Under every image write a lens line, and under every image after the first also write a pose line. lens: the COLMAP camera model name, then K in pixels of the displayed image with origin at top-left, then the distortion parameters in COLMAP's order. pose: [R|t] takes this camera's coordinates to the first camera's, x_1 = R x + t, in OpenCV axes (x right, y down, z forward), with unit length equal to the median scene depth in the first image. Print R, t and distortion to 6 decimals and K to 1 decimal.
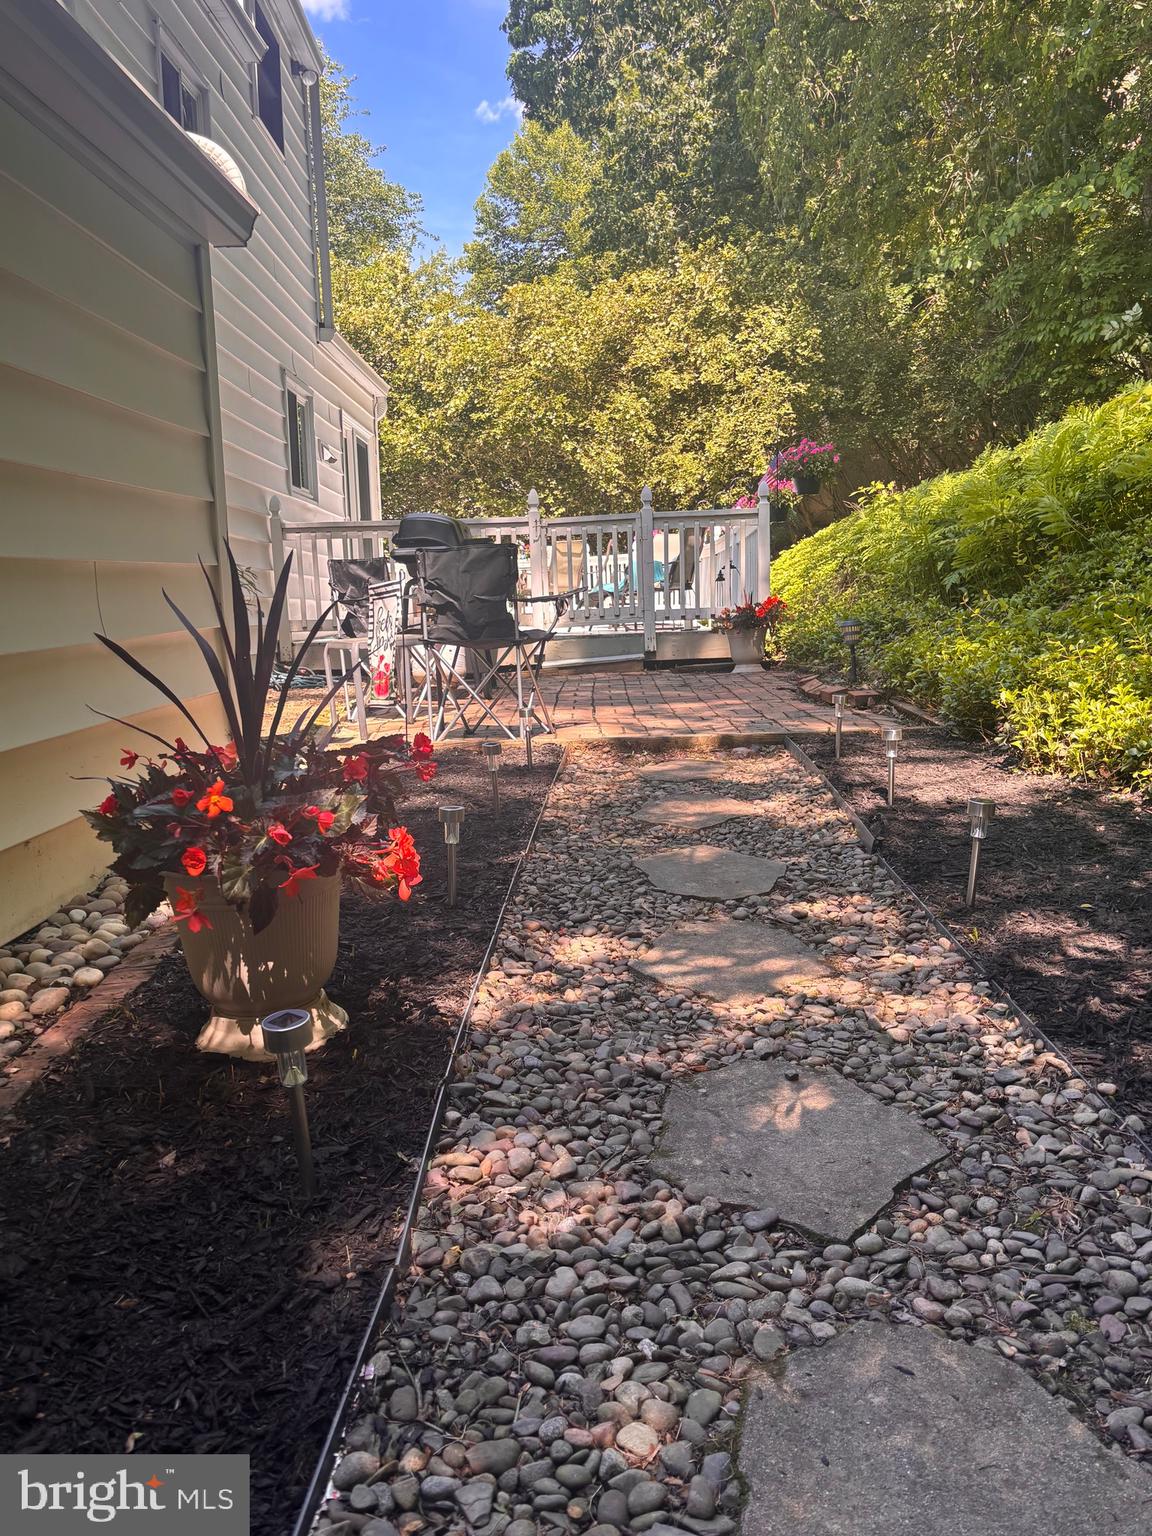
lens RADIAL K [[1237.6, 0, 579.5], [0, 1237.6, 763.8], [0, 0, 1]] dist [0.061147, -0.078579]
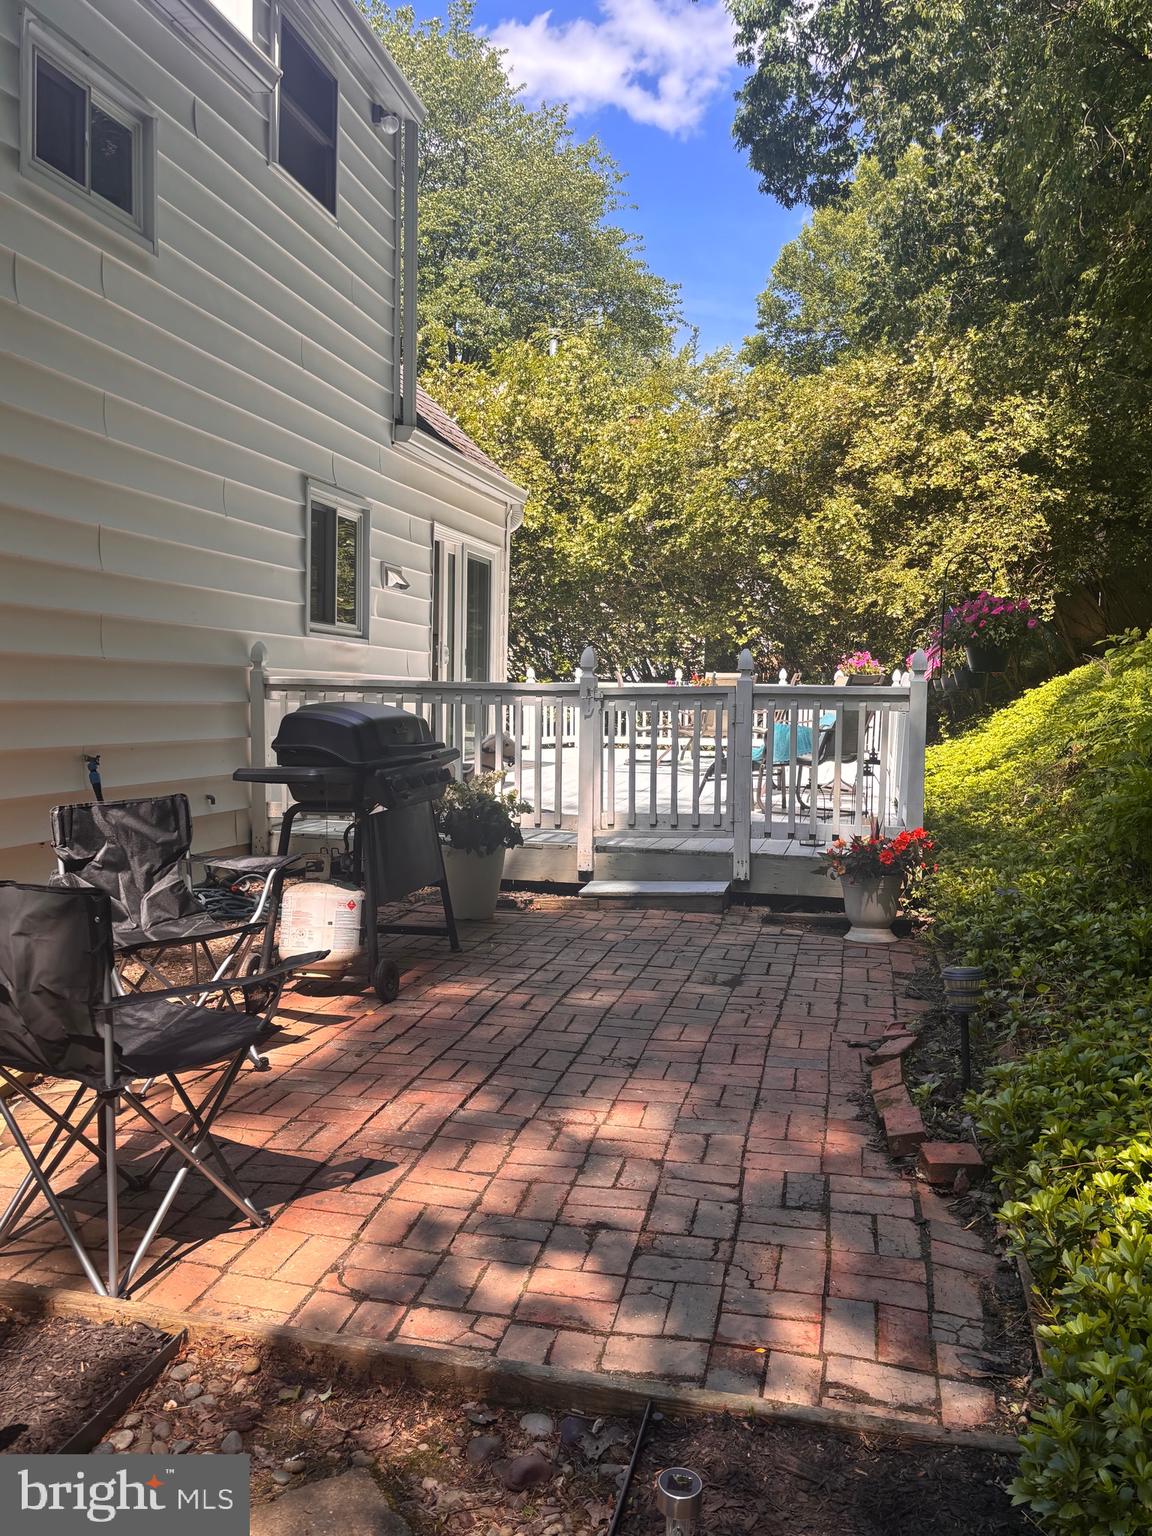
lens RADIAL K [[1237.6, 0, 576.8], [0, 1237.6, 778.3], [0, 0, 1]] dist [0.061147, -0.078579]
pose [[0.974821, 0.063840, -0.213653, 0.056200], [-0.075663, 0.995996, -0.047616, -0.053423], [0.209758, 0.062583, 0.975748, 0.144757]]
